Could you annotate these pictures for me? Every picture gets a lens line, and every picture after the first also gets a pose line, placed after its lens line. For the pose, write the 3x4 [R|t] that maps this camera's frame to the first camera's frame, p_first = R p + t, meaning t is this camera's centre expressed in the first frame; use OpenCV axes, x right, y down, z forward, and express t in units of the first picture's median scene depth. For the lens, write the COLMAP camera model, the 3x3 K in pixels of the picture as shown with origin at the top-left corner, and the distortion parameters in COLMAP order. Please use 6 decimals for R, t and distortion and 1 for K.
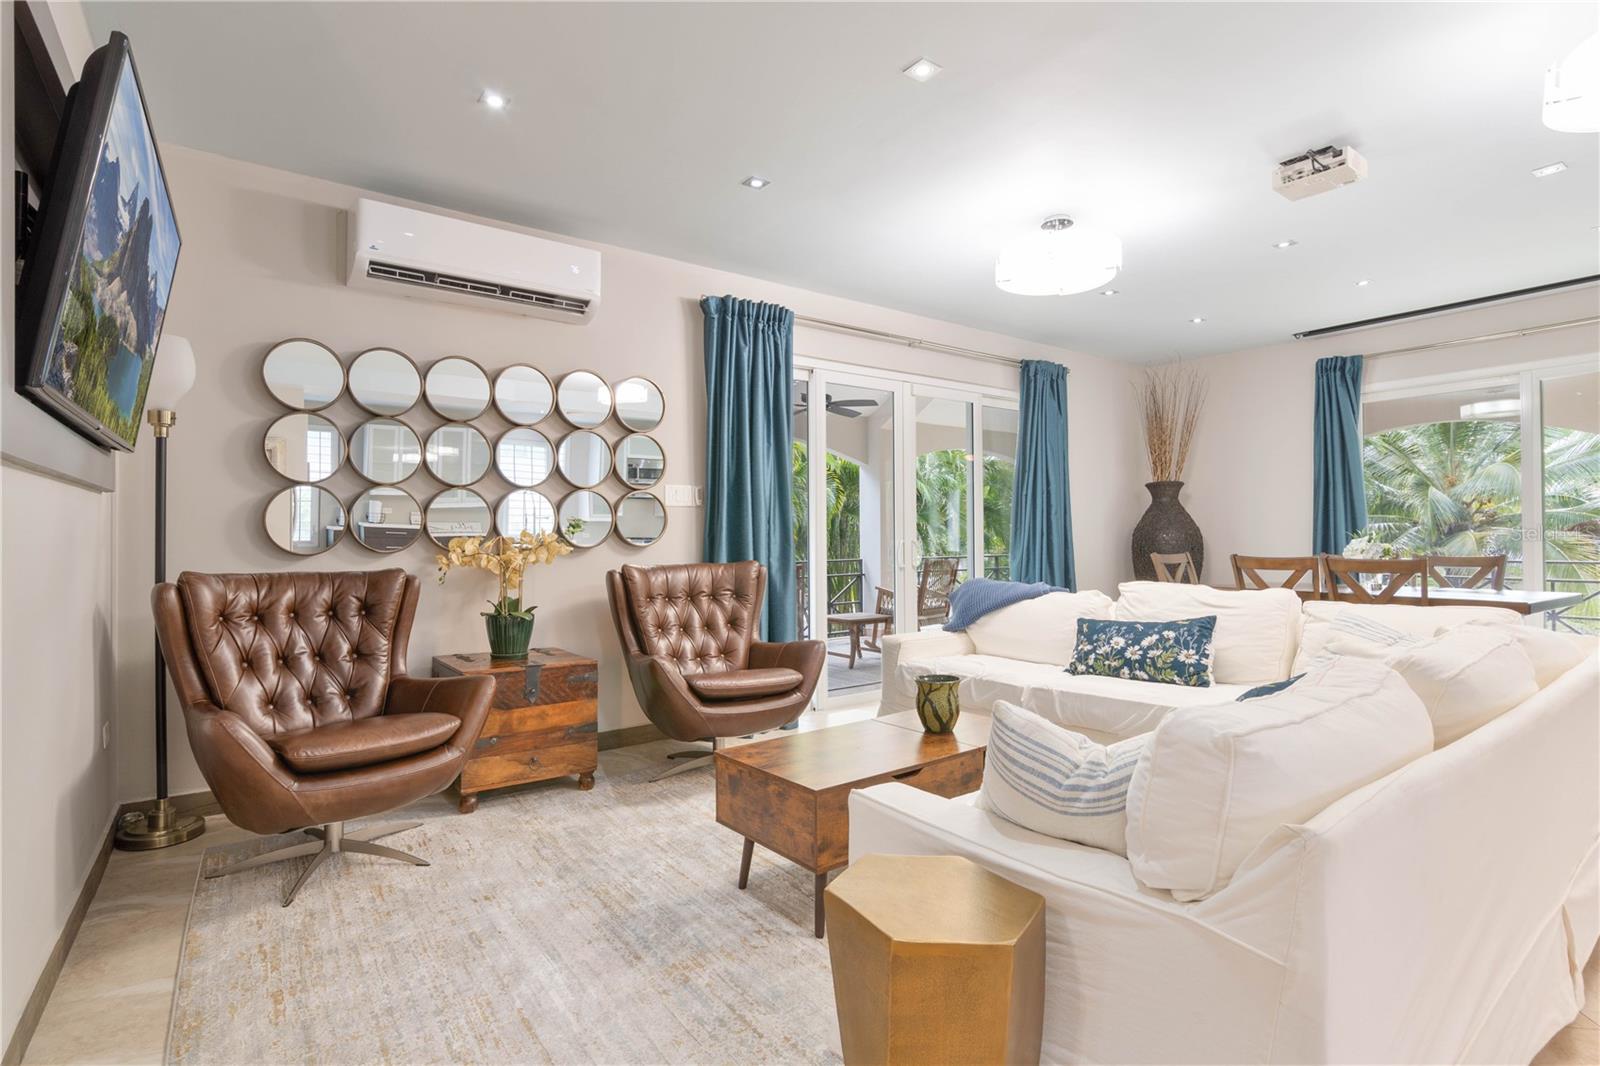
lens RADIAL K [[778.0, 0, 806.1], [0, 778.0, 533.7], [0, 0, 1]] dist [-0.003608, 0.002888]
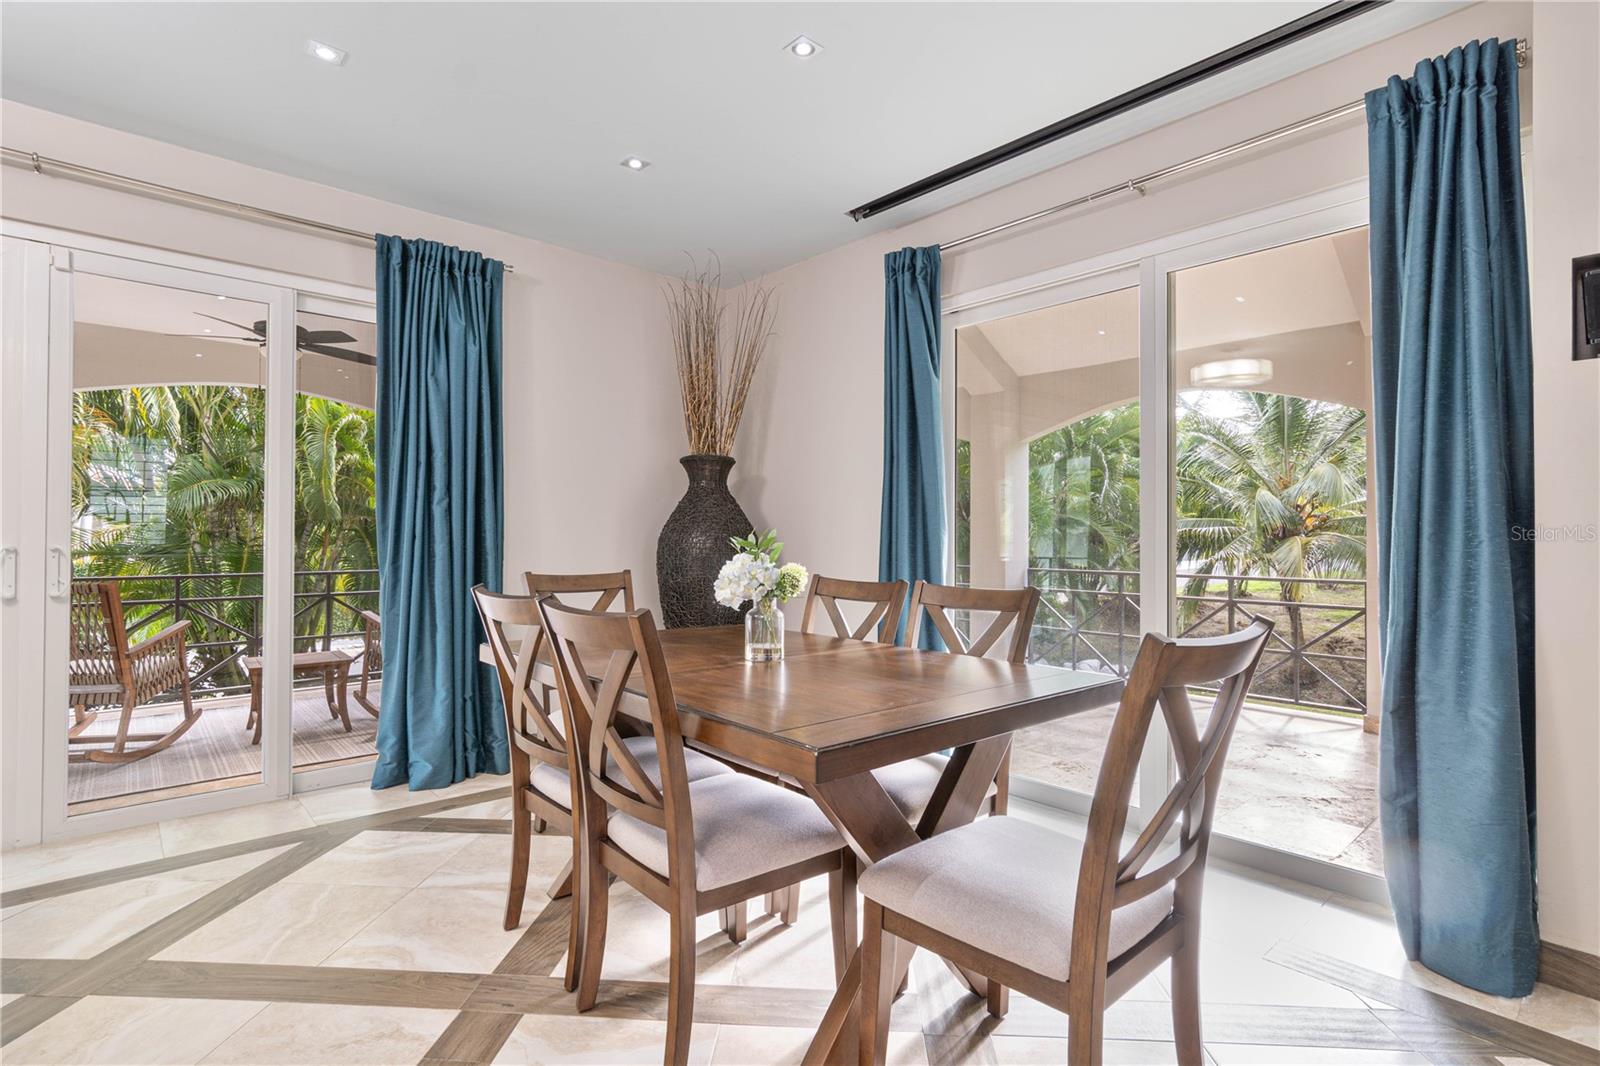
lens RADIAL K [[778.0, 0, 795.3], [0, 778.0, 529.8], [0, 0, 1]] dist [-0.003608, 0.002888]
pose [[0.995958, 0.008939, 0.089369, 0.224297], [-0.008535, 0.999952, -0.004899, -0.001632], [-0.089408, 0.004117, 0.995987, 0.166098]]
